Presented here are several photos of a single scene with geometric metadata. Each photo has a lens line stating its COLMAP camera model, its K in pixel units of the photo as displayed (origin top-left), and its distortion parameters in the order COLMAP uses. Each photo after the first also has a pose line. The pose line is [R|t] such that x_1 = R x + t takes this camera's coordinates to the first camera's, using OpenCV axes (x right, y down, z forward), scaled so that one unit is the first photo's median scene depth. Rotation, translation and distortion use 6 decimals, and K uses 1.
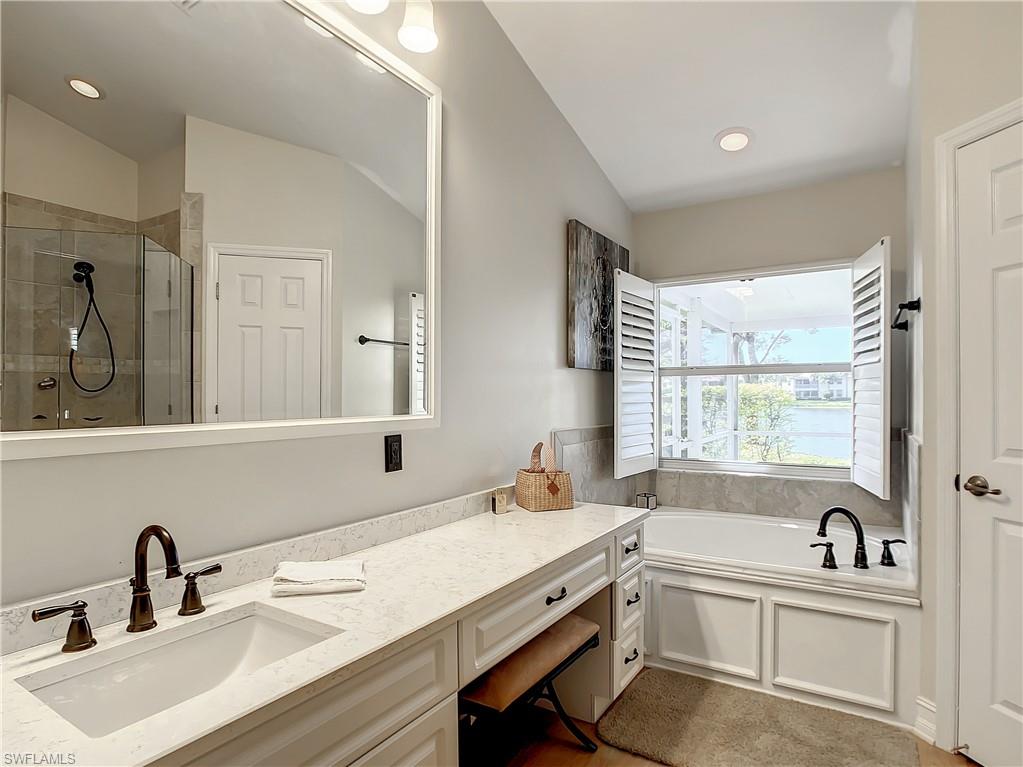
lens RADIAL K [[566.0, 0, 518.6], [0, 566.0, 403.2], [0, 0, 1]] dist [-0.031468, 0.008152]
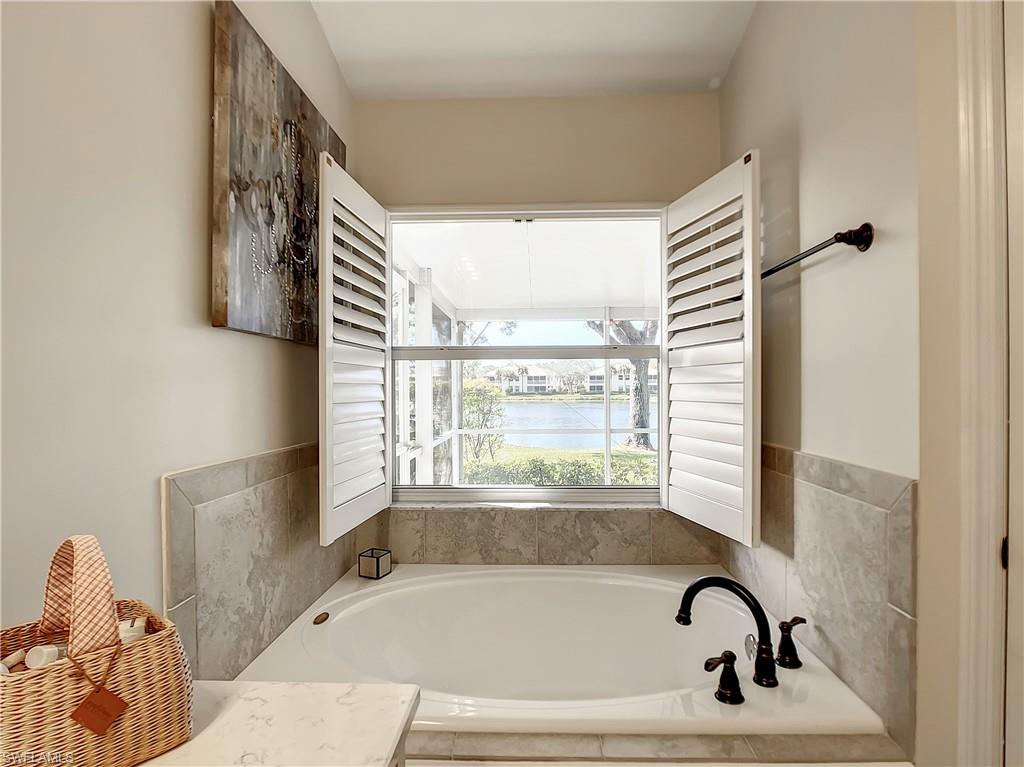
lens RADIAL K [[529.0, 0, 511.7], [0, 529.0, 393.0], [0, 0, 1]] dist [-0.030455, 0.009818]
pose [[0.868837, -0.000534, 0.495098, 0.093142], [0.004988, 0.999958, -0.007674, -0.006404], [-0.495073, 0.009138, 0.868803, 0.549329]]
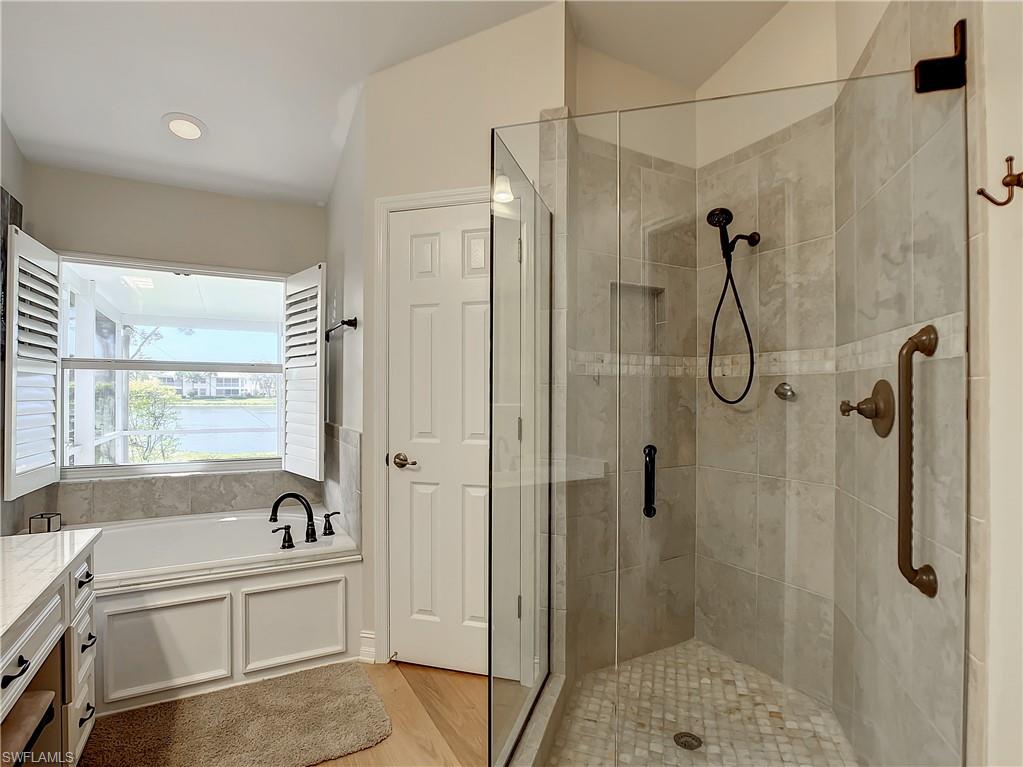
lens RADIAL K [[528.5, 0, 513.3], [0, 528.5, 393.9], [0, 0, 1]] dist [-0.030455, 0.009818]
pose [[0.488081, 0.009991, 0.872741, -0.119318], [0.002236, 0.999917, -0.012697, 0.000653], [-0.872795, 0.008148, 0.488018, 0.077143]]
